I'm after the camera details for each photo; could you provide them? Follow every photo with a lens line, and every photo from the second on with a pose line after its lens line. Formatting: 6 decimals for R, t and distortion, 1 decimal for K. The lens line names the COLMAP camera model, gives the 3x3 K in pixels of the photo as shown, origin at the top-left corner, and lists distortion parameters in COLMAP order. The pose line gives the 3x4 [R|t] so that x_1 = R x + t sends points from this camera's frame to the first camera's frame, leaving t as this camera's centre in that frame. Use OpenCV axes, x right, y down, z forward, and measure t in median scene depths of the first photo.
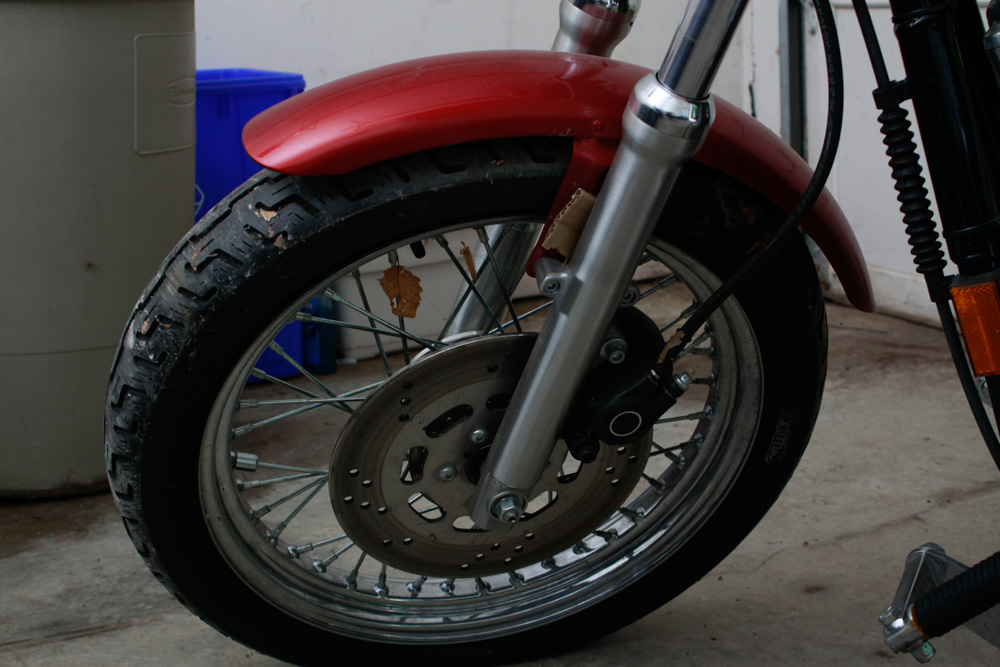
lens RADIAL K [[1528.0, 0, 492.5], [0, 1528.0, 341.1], [0, 0, 1]] dist [-0.050437, 0.000000]
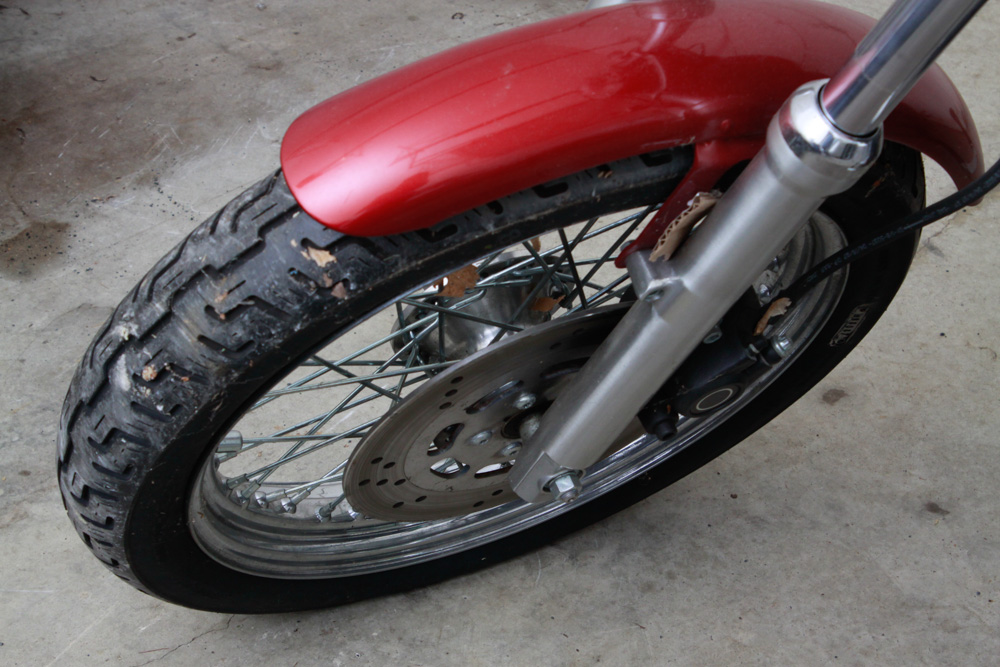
lens RADIAL K [[2384.4, 0, 501.2], [0, 2384.4, 332.1], [0, 0, 1]] dist [0.047732, 0.000000]
pose [[0.976470, -0.090267, 0.195851, -0.293759], [0.007306, 0.921506, 0.388296, -0.512277], [-0.215528, -0.377729, 0.900483, -0.140953]]
